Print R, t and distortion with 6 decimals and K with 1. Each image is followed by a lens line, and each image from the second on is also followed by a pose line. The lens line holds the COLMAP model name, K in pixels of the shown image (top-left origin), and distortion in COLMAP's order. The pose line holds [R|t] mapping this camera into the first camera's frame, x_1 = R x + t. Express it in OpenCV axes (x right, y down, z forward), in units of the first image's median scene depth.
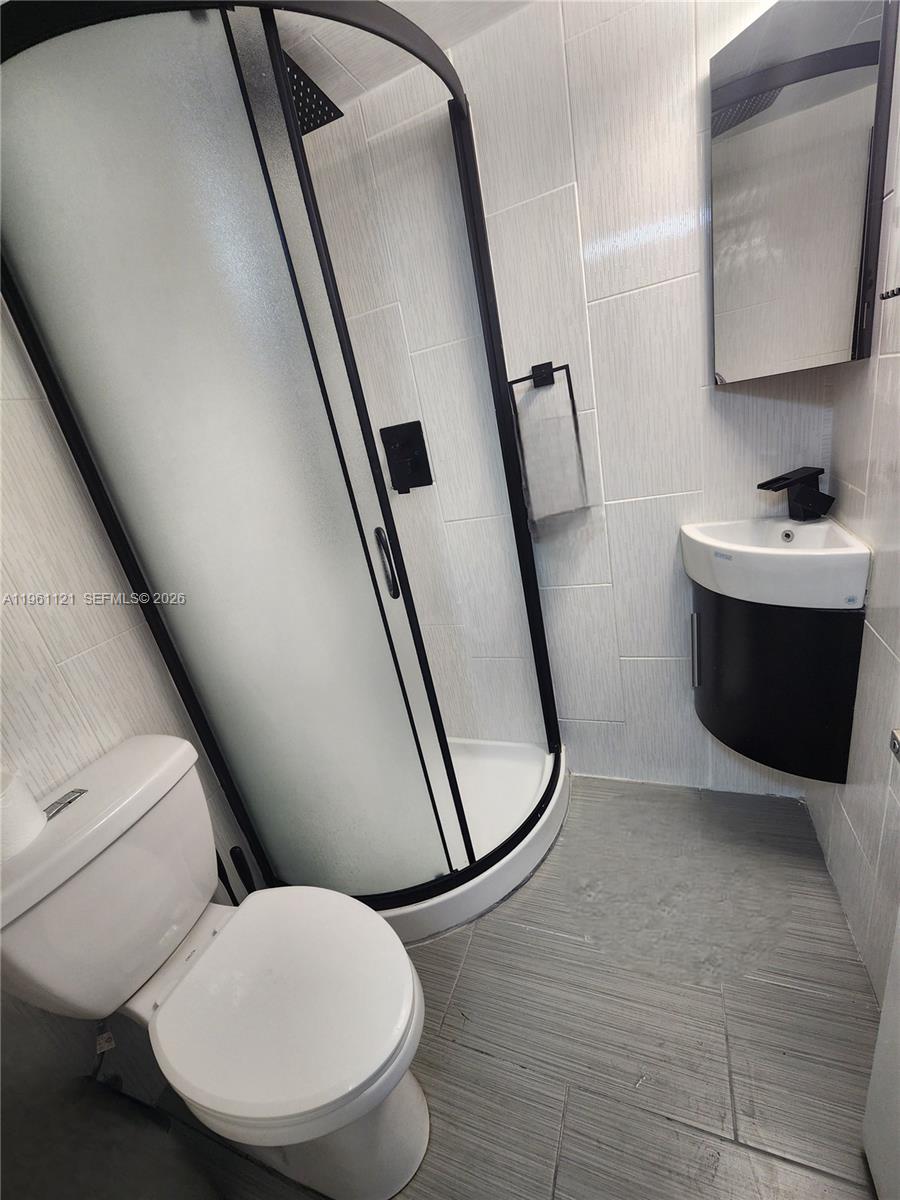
lens RADIAL K [[484.1, 0, 450.0], [0, 484.1, 598.8], [0, 0, 1]] dist [-0.003085, 0.000502]
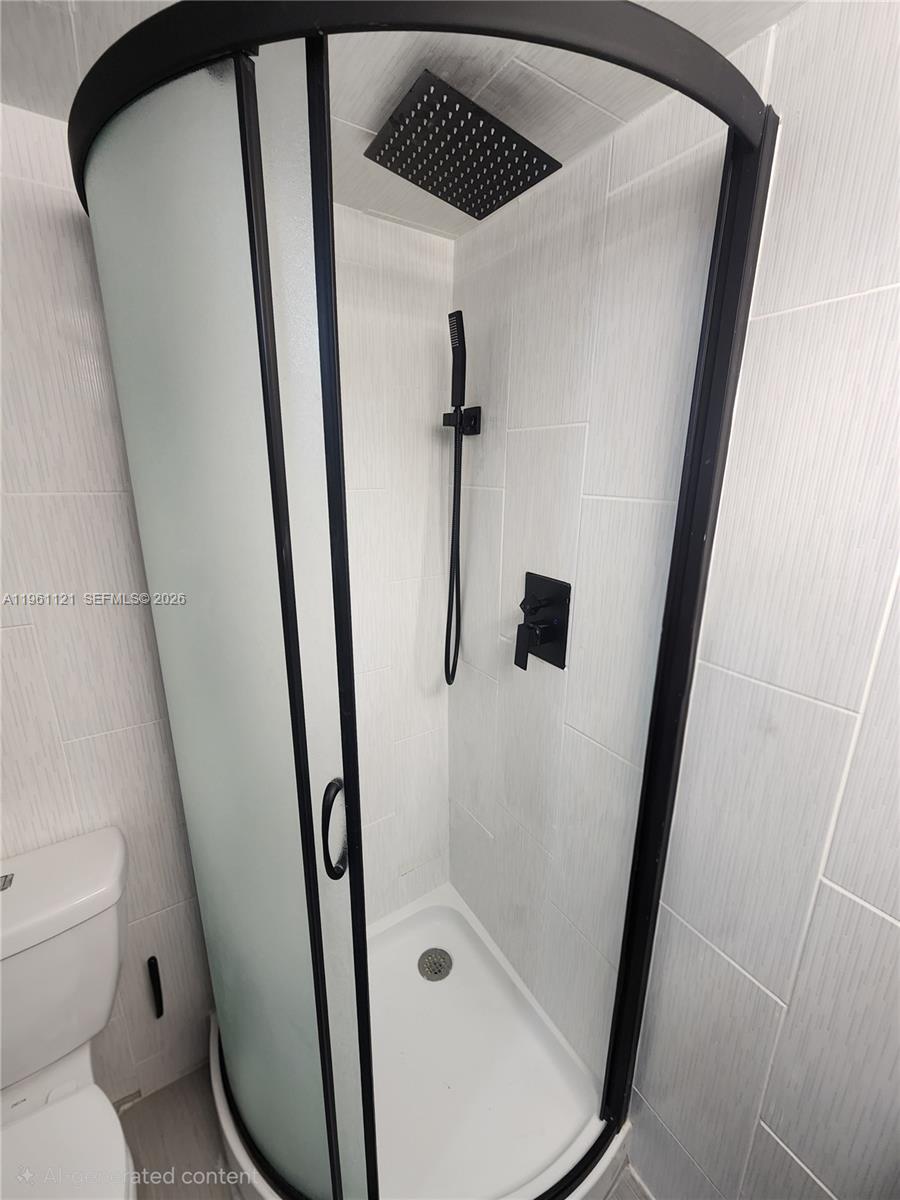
lens RADIAL K [[484.1, 0, 449.4], [0, 484.1, 600.0], [0, 0, 1]] dist [-0.003085, 0.000502]
pose [[0.791337, 0.347691, -0.502888, 0.187631], [-0.360603, 0.929673, 0.075325, -0.407474], [0.493711, 0.121736, 0.861063, 0.391588]]
